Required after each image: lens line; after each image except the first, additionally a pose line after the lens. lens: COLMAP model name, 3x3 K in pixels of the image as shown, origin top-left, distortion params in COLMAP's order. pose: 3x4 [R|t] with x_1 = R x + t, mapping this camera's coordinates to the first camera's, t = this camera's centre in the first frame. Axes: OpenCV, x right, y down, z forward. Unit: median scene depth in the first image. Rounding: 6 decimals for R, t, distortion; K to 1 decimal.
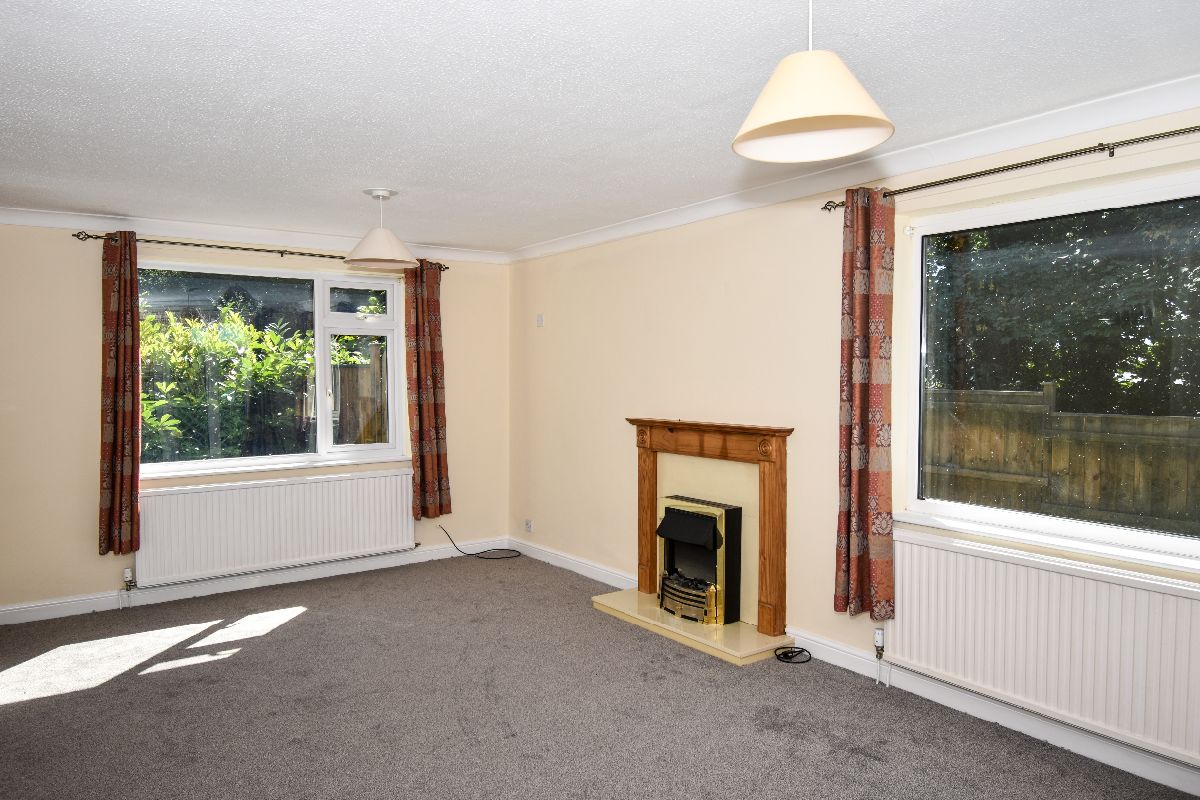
lens RADIAL K [[791.7, 0, 600.0], [0, 791.7, 400.0], [0, 0, 1]] dist [0.000994, 0.000883]
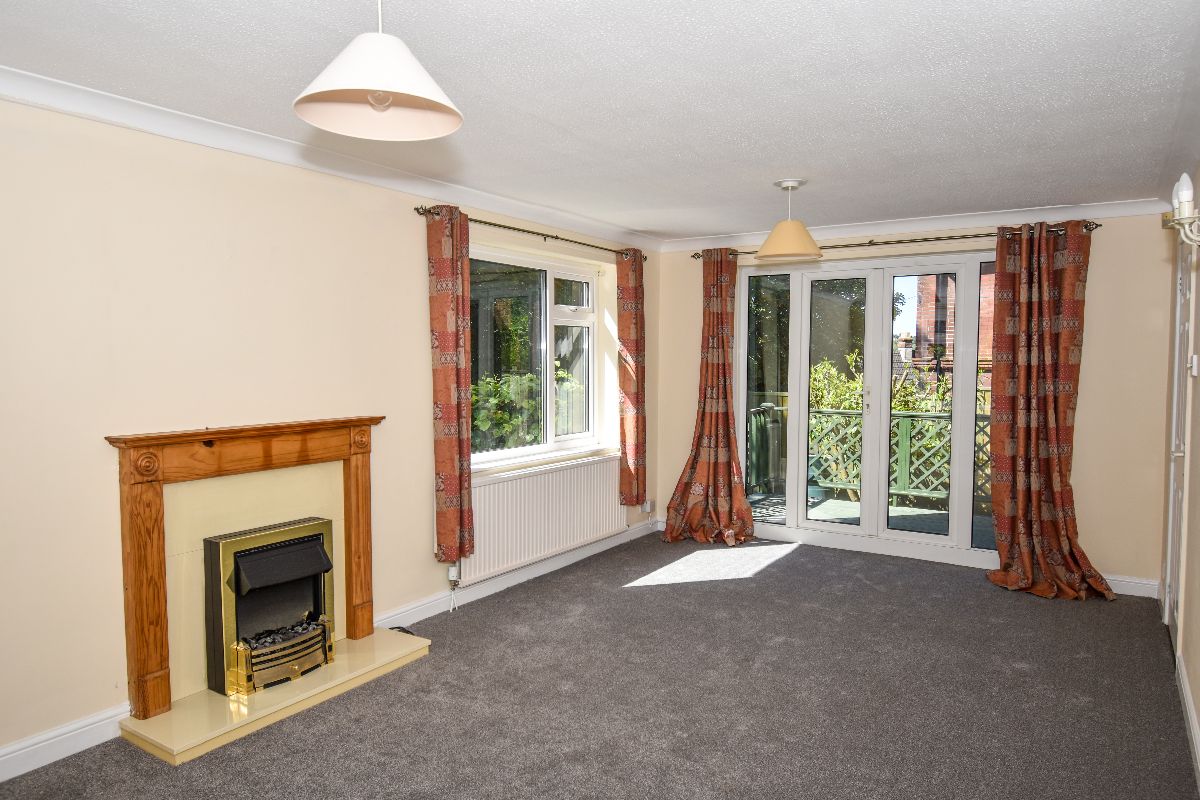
lens RADIAL K [[791.7, 0, 600.0], [0, 791.7, 400.0], [0, 0, 1]] dist [0.000994, 0.000883]
pose [[-0.363941, -0.043812, 0.930391, -0.721601], [0.036421, 0.997460, 0.061216, -0.031281], [-0.930710, 0.056165, -0.361421, 1.008791]]
